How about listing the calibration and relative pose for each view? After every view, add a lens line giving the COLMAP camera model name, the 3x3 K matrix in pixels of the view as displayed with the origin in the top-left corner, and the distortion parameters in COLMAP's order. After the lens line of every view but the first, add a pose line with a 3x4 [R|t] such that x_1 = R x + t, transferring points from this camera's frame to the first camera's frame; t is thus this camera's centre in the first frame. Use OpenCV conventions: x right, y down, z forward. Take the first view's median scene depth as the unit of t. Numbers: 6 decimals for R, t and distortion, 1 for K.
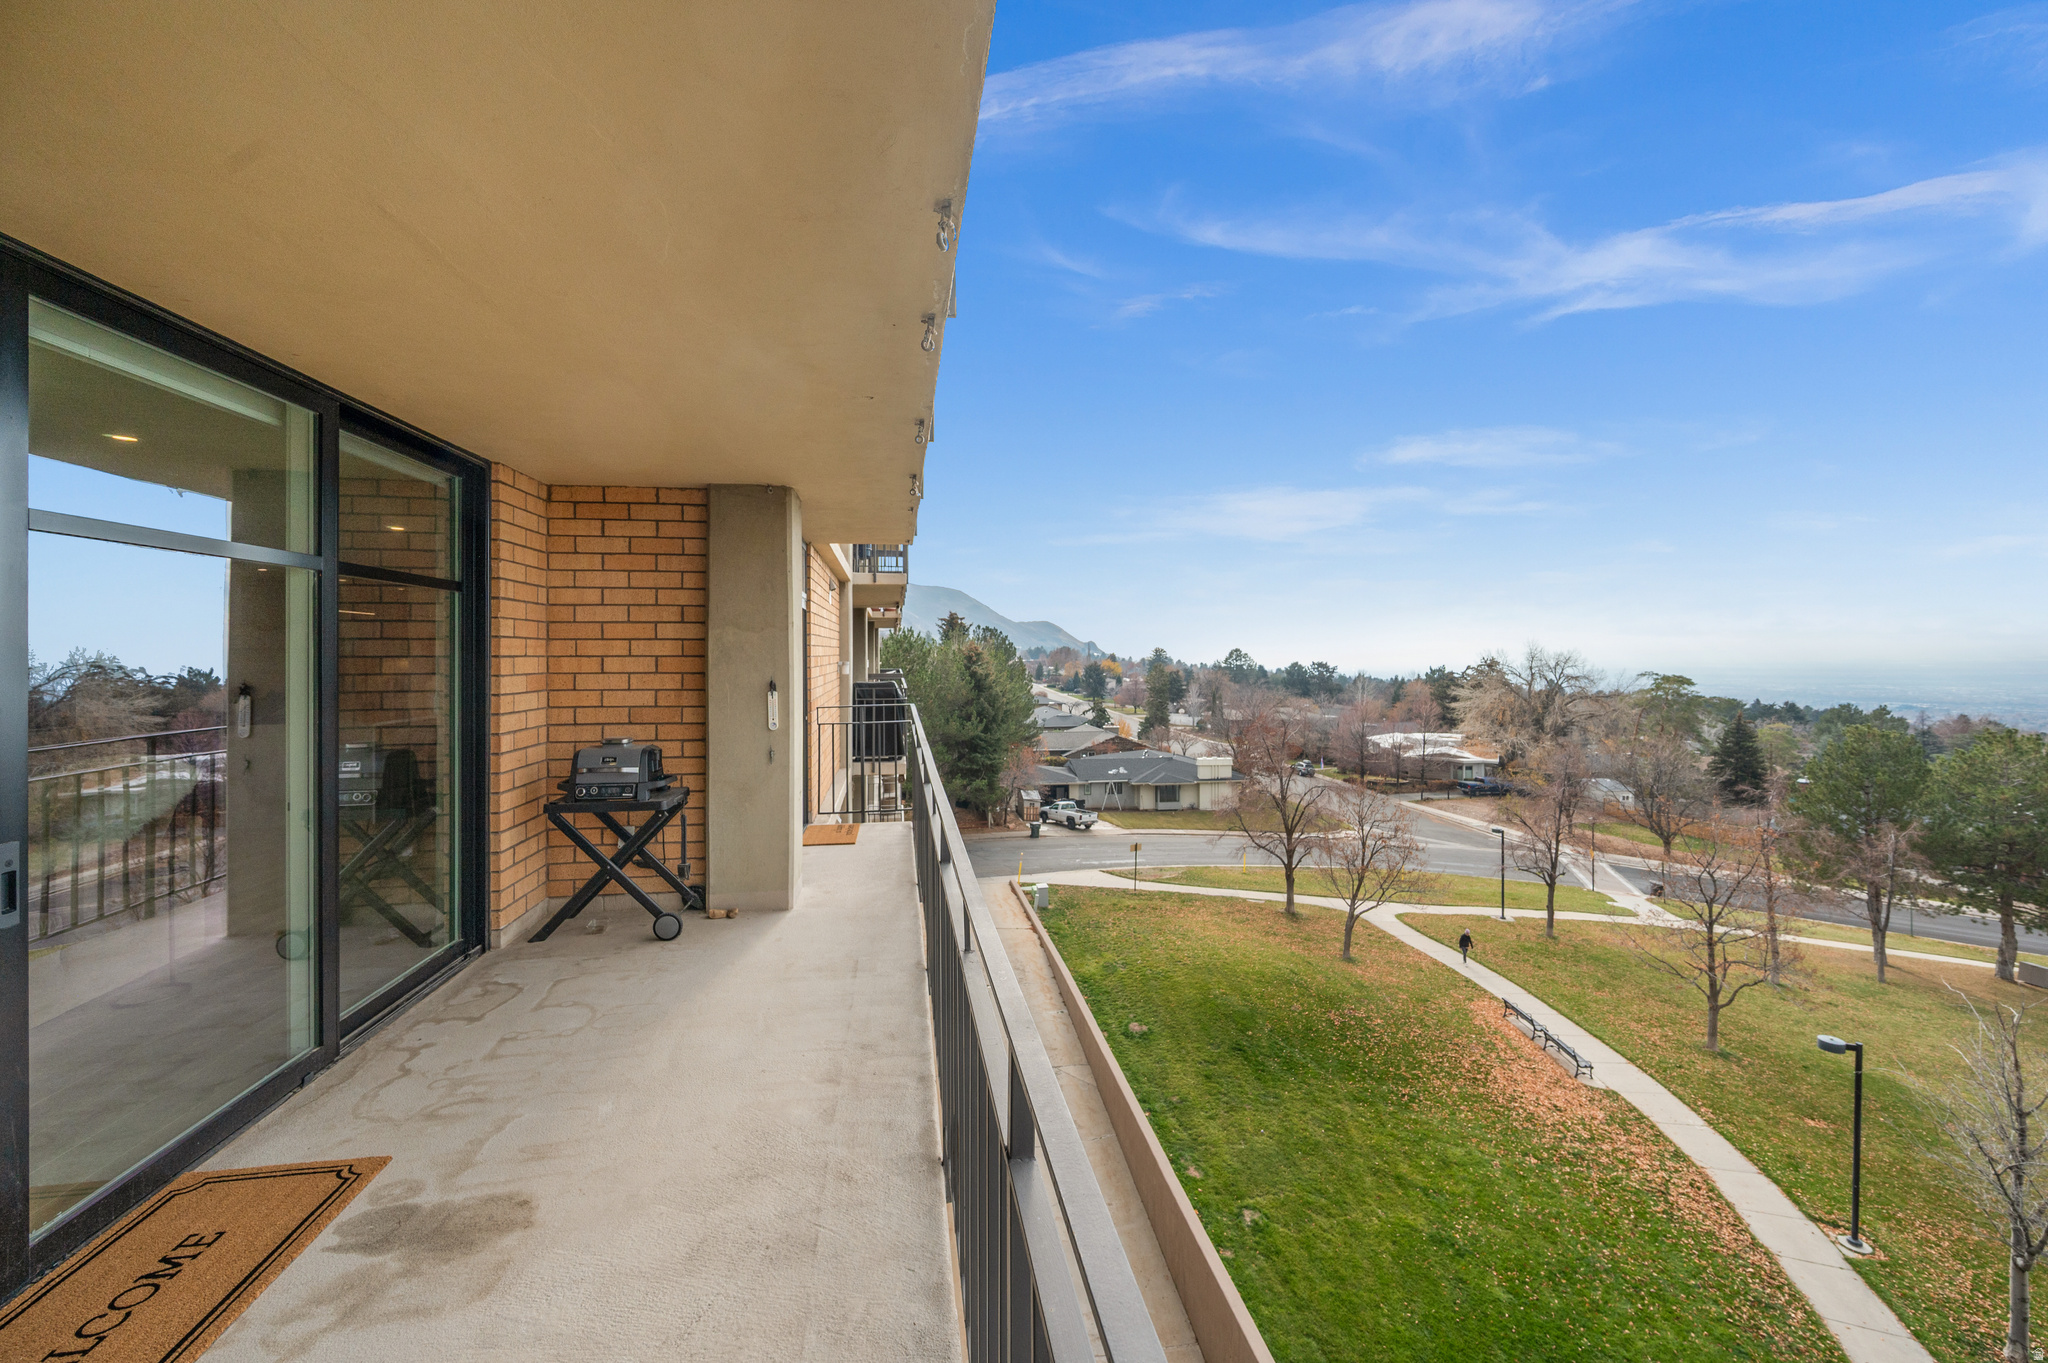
lens RADIAL K [[820.5, 0, 1017.4], [0, 820.5, 693.6], [0, 0, 1]] dist [-0.002547, 0.000218]
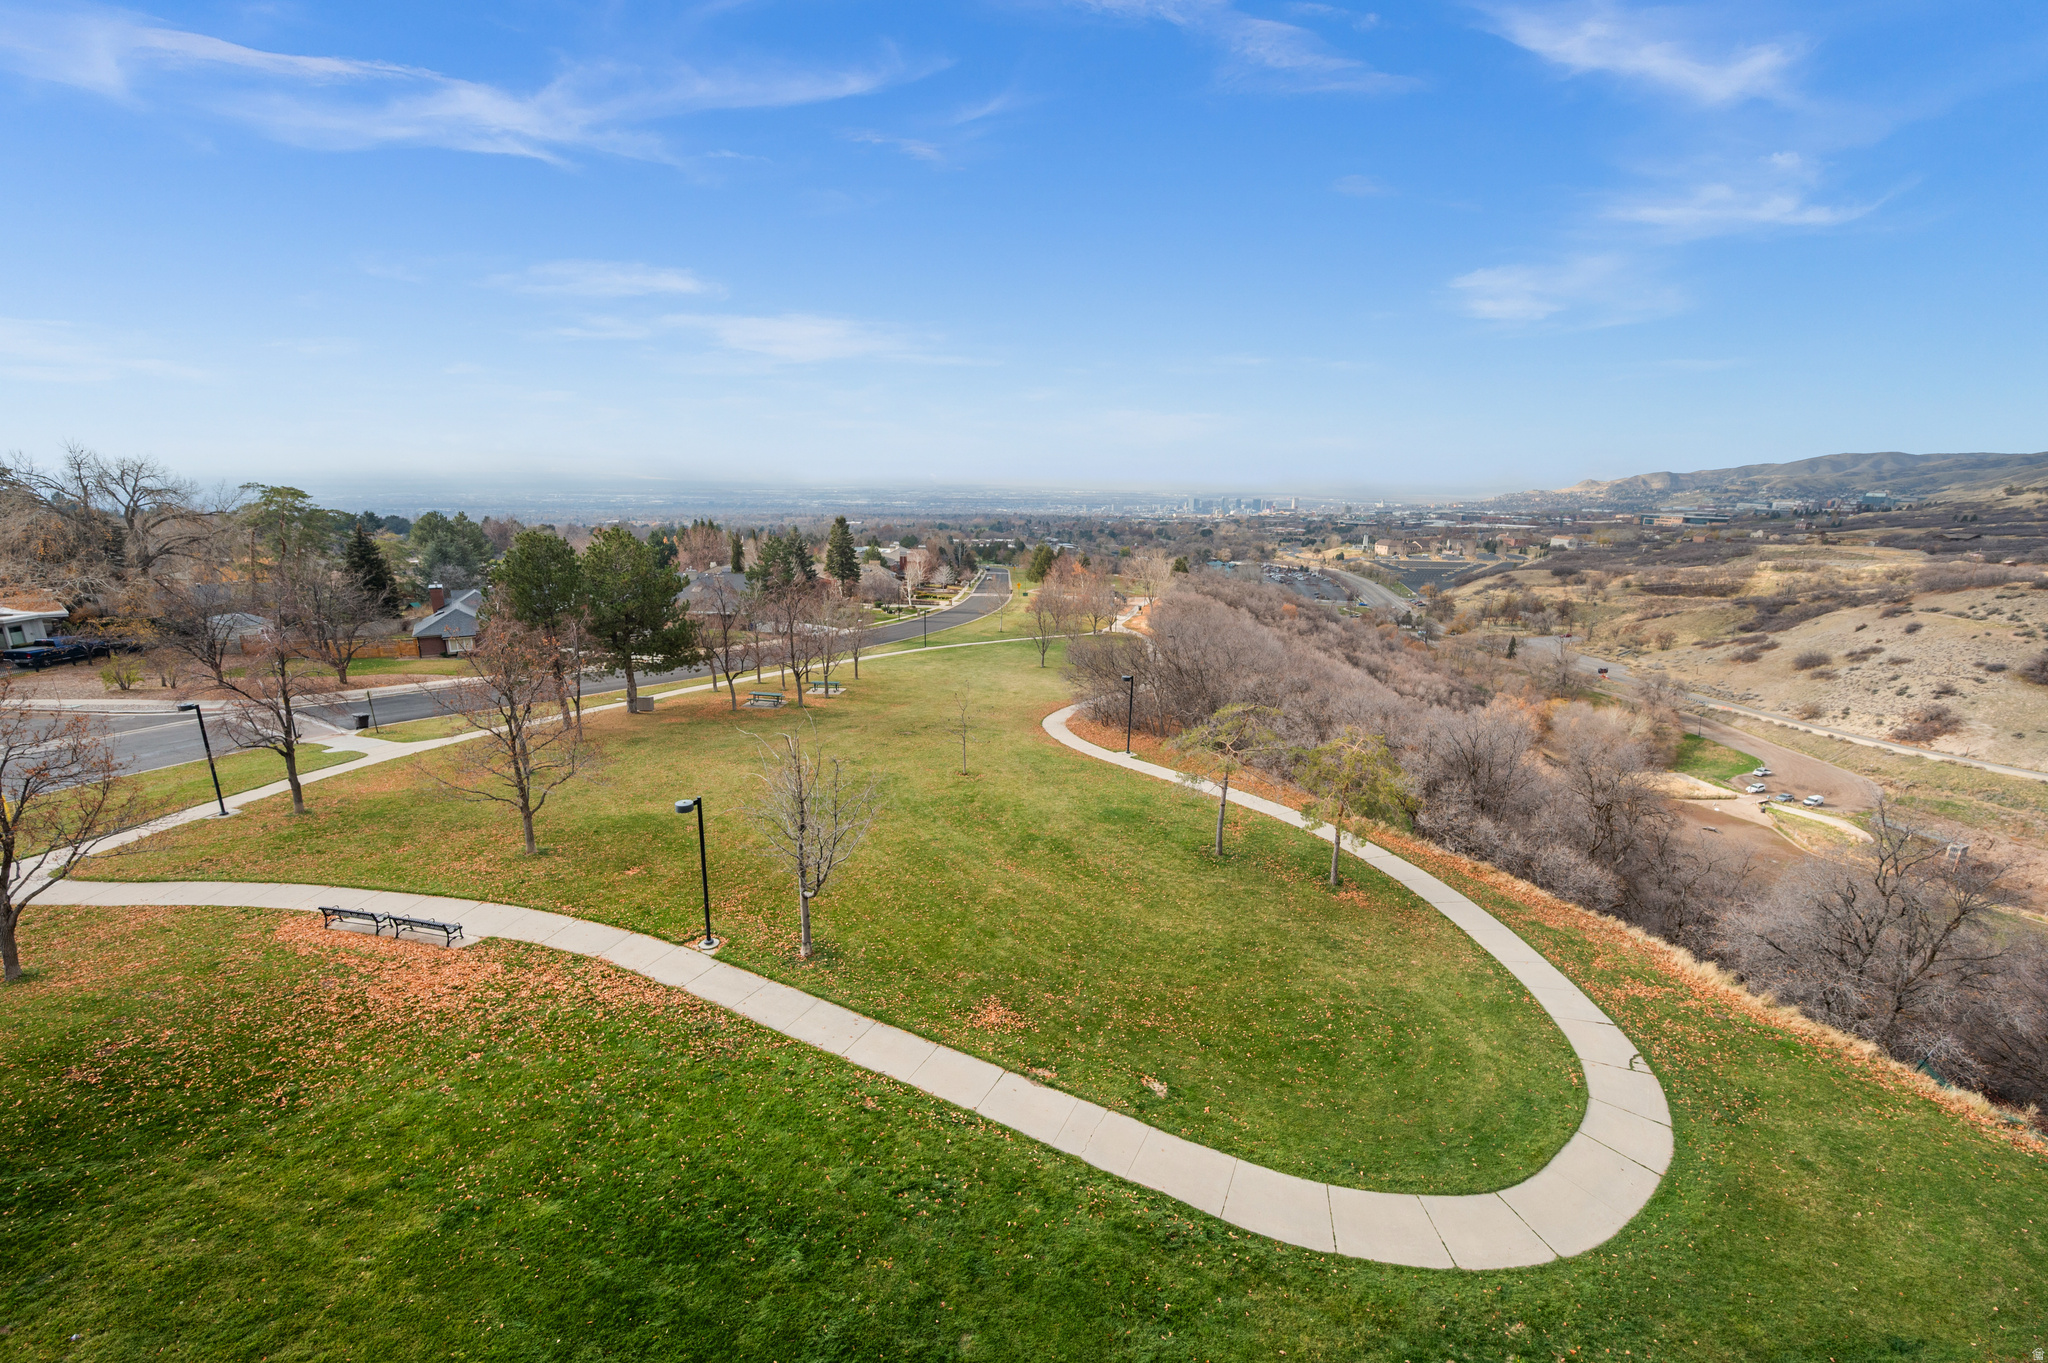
lens RADIAL K [[820.5, 0, 1017.4], [0, 820.5, 693.6], [0, 0, 1]] dist [-0.002547, 0.000218]
pose [[0.129506, -0.252477, 0.958897, -0.044016], [0.029708, 0.967595, 0.250755, -0.014900], [-0.991134, -0.003987, 0.132810, 0.280177]]
